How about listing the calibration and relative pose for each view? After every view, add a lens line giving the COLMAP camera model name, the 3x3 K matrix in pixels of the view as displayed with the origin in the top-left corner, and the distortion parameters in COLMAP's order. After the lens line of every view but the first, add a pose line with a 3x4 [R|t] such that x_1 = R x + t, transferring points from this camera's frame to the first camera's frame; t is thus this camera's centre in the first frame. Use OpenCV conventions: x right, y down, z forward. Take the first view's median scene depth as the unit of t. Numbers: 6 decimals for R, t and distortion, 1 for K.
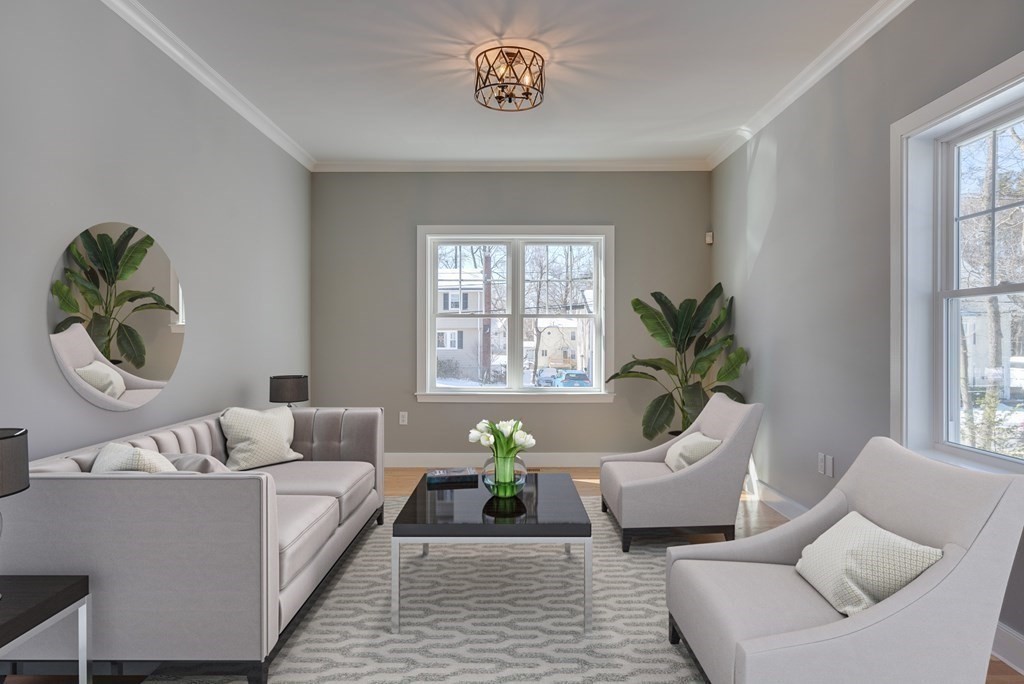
lens RADIAL K [[599.2, 0, 512.0], [0, 599.2, 342.0], [0, 0, 1]] dist [-0.001324, 0.000183]
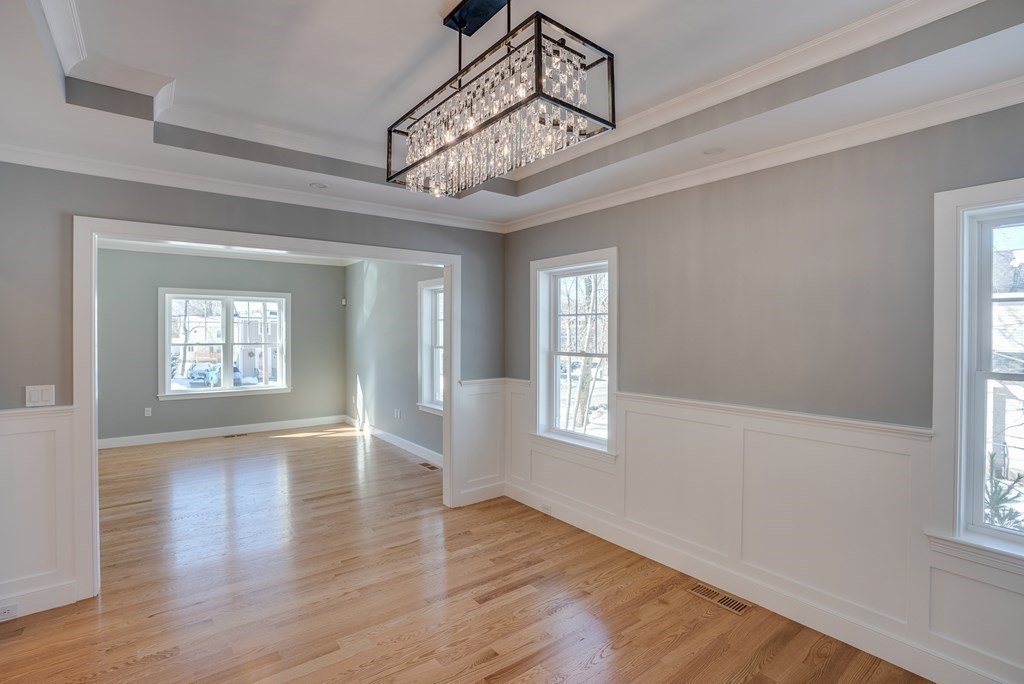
lens RADIAL K [[503.9, 0, 512.0], [0, 503.9, 342.0], [0, 0, 1]] dist [-0.004067, -0.000401]
pose [[0.793572, -0.010827, 0.608380, -0.220398], [-0.003614, 0.999740, 0.022506, -0.084510], [-0.608466, -0.020059, 0.793327, -0.590280]]
